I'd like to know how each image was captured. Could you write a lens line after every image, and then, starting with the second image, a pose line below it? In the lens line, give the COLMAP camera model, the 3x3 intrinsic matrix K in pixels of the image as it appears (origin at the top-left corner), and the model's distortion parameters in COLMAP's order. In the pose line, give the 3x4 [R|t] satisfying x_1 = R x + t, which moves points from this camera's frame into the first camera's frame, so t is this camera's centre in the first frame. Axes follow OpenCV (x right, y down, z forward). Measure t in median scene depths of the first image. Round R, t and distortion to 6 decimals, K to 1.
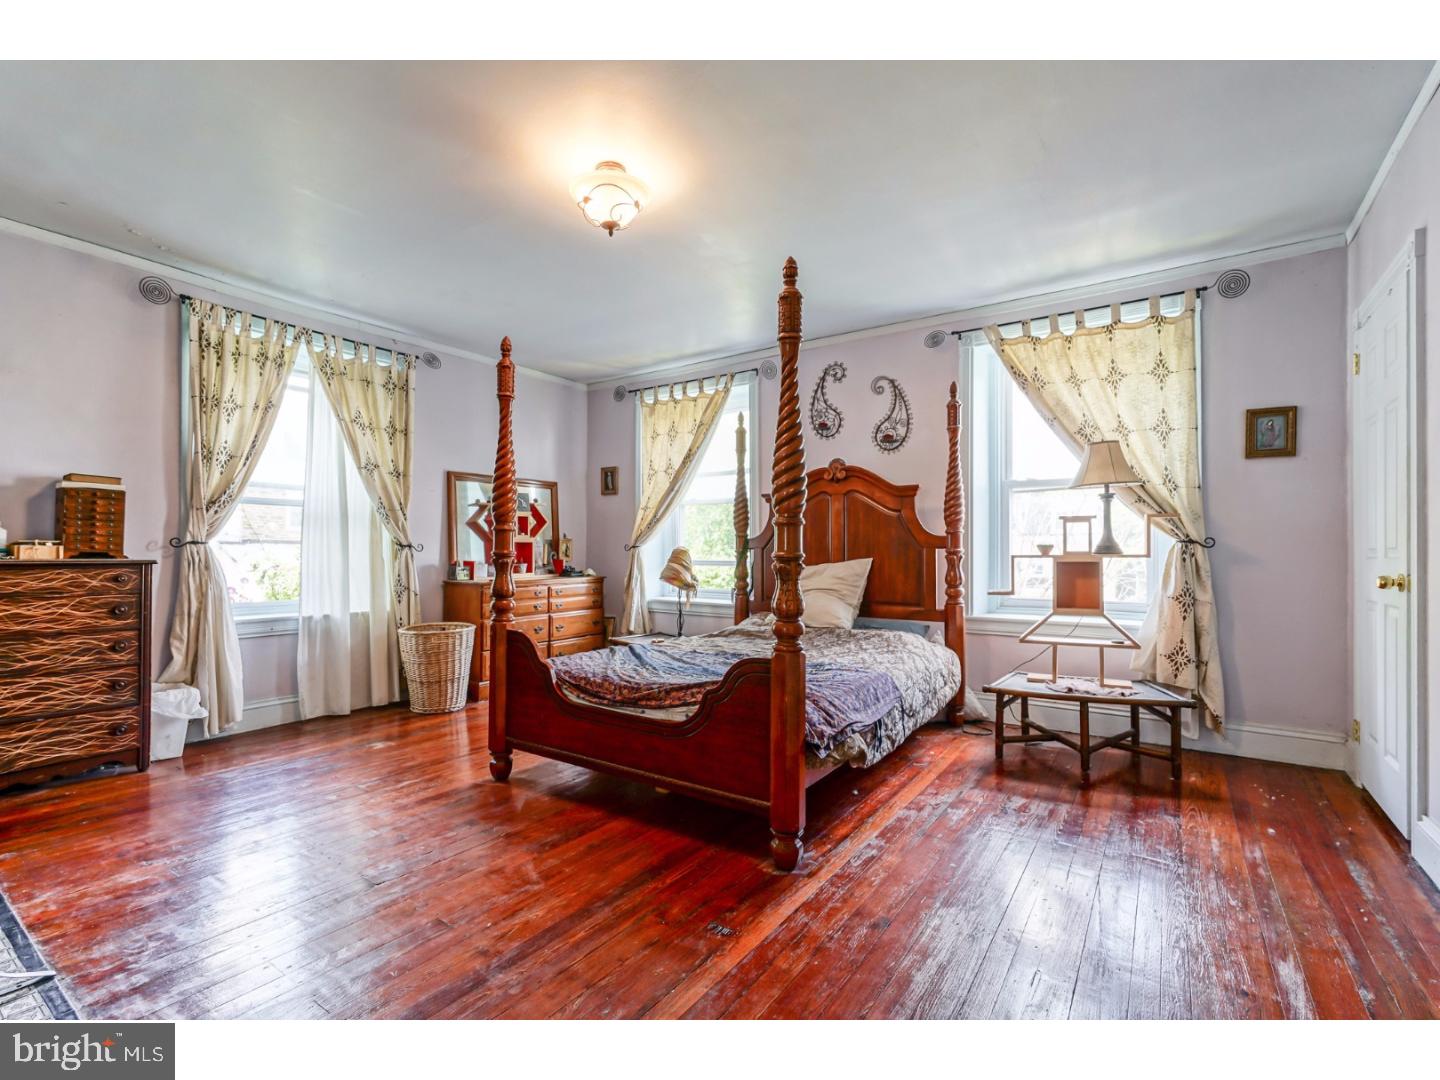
lens RADIAL K [[670.6, 0, 719.1], [0, 670.6, 551.2], [0, 0, 1]] dist [-0.004264, 0.001779]
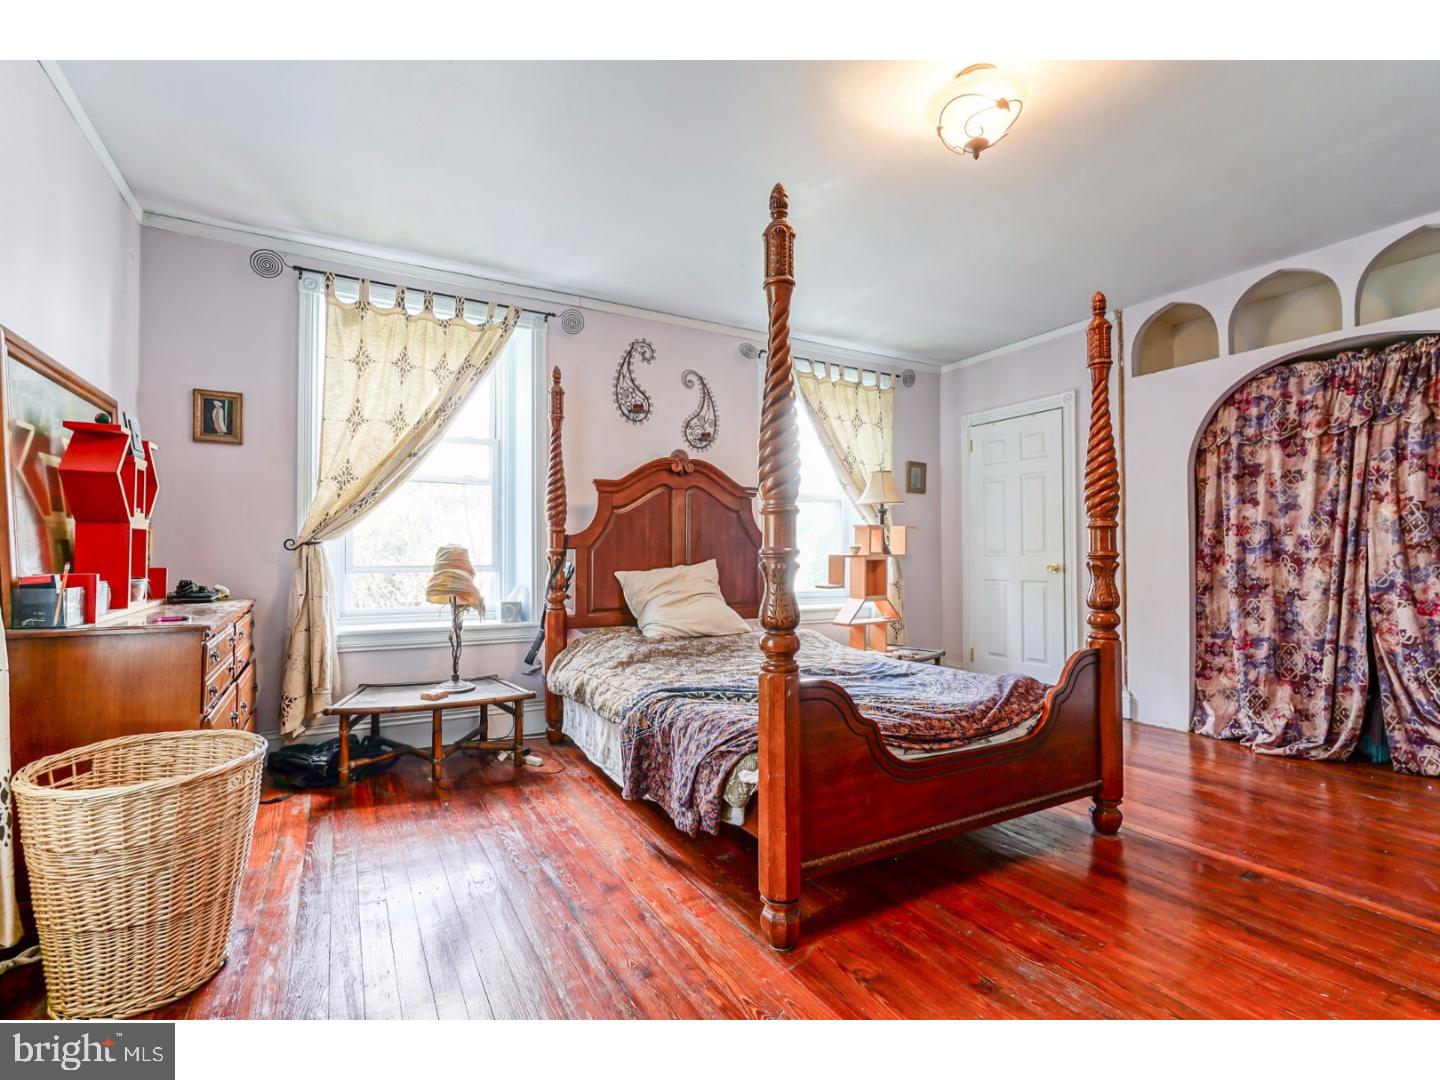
lens RADIAL K [[670.6, 0, 721.4], [0, 670.6, 525.4], [0, 0, 1]] dist [-0.004264, 0.001779]
pose [[0.437838, 0.046522, 0.897849, -0.557532], [0.006268, 0.998478, -0.054793, 0.012340], [-0.899032, 0.029618, 0.436880, 0.519384]]
